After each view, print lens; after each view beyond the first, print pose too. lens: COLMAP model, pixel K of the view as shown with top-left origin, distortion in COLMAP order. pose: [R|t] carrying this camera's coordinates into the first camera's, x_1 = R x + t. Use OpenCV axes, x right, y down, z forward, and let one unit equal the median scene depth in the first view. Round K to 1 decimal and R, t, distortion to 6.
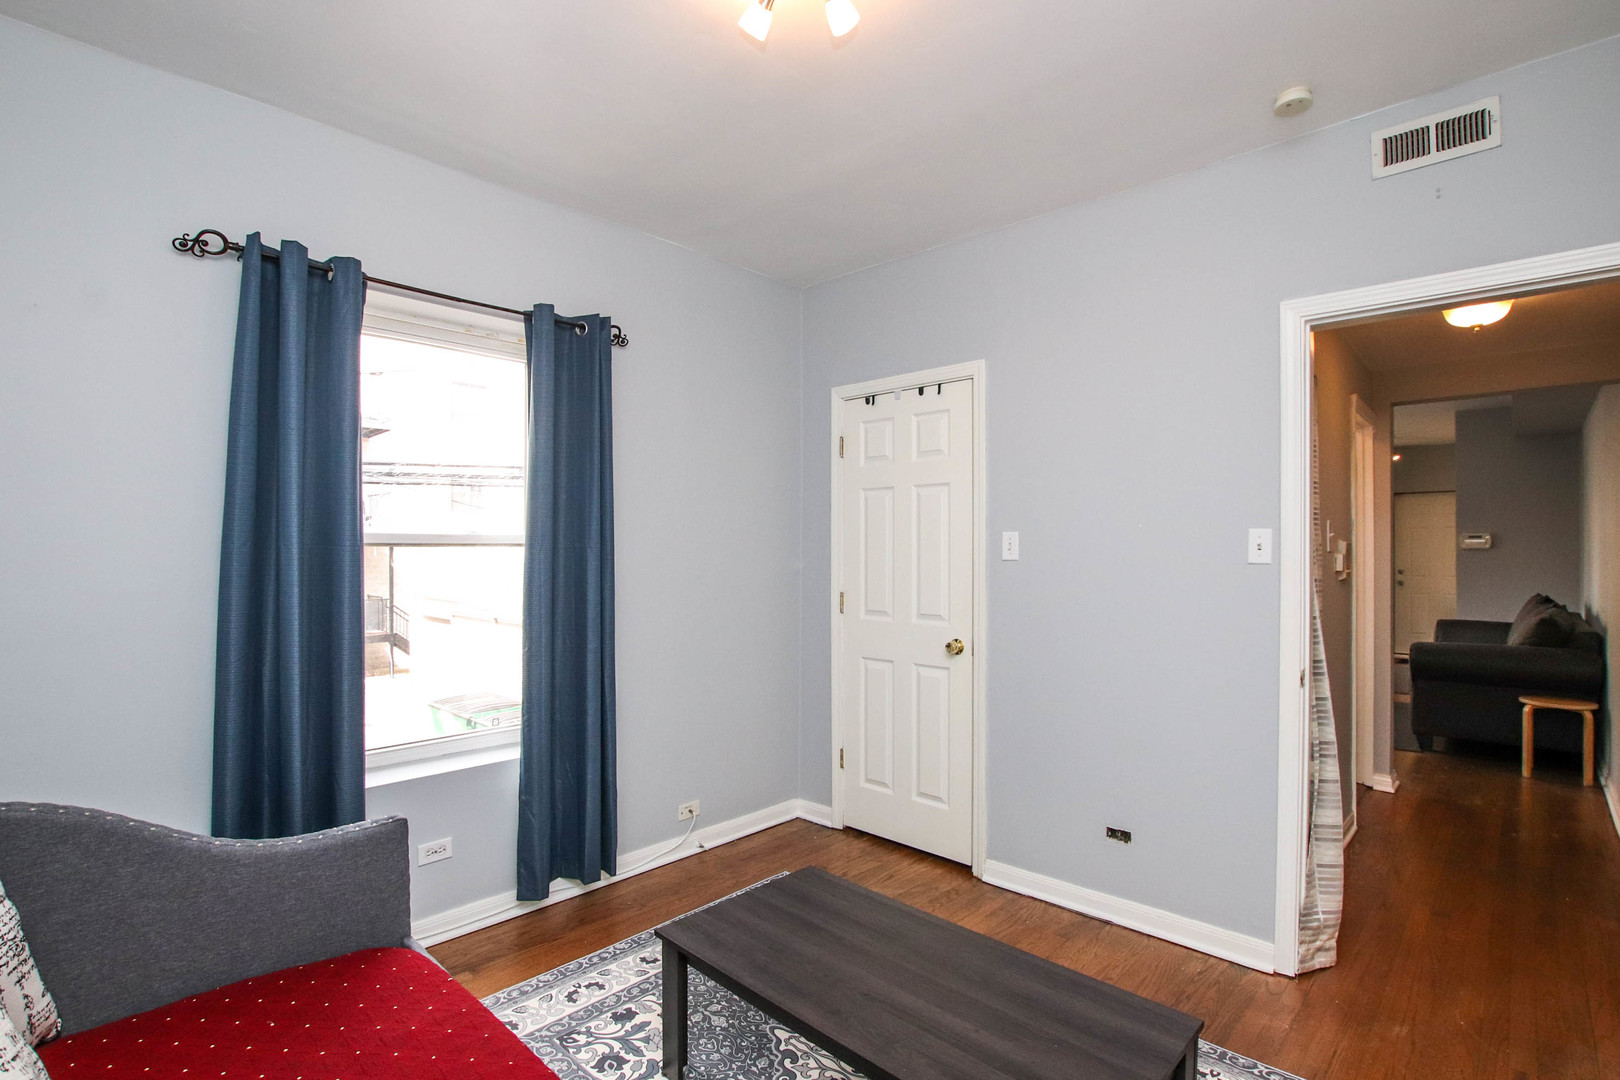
lens RADIAL K [[776.4, 0, 801.2], [0, 776.4, 546.6], [0, 0, 1]] dist [-0.017137, -0.000660]
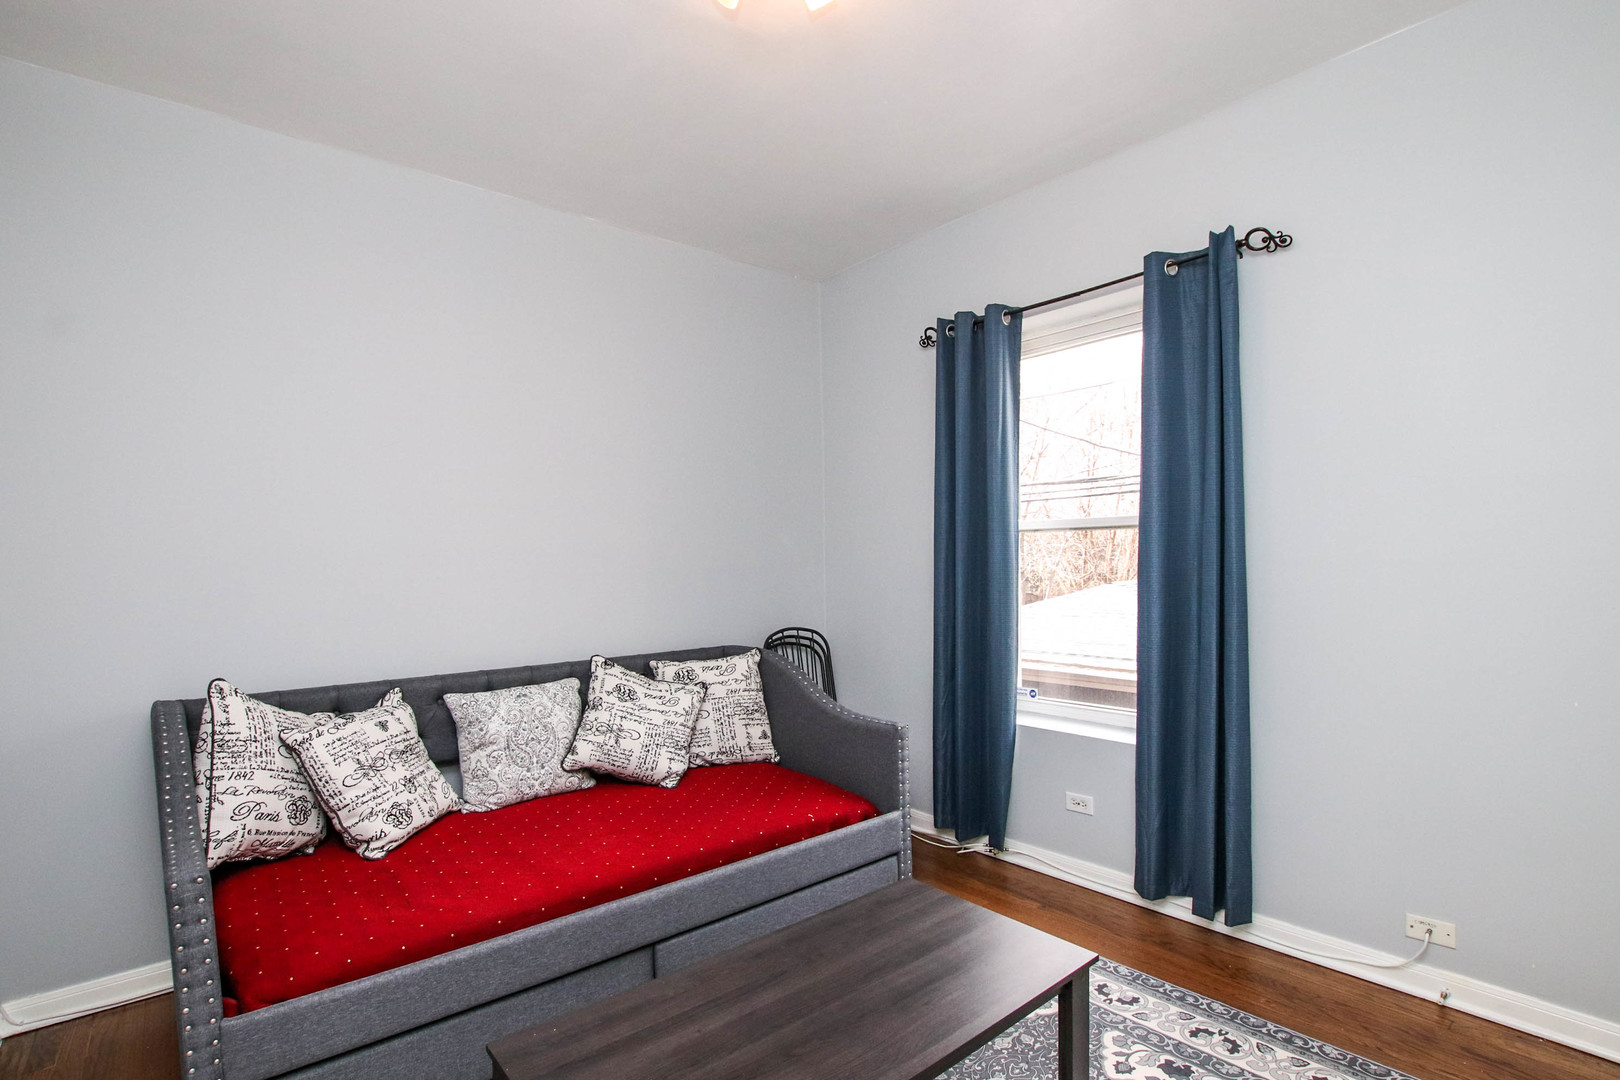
lens RADIAL K [[776.4, 0, 809.4], [0, 776.4, 606.2], [0, 0, 1]] dist [-0.017137, -0.000660]
pose [[-0.090375, 0.074968, -0.993082, 0.597222], [0.036033, 0.996756, 0.071966, 0.011634], [0.995256, -0.029279, -0.092784, 0.654325]]
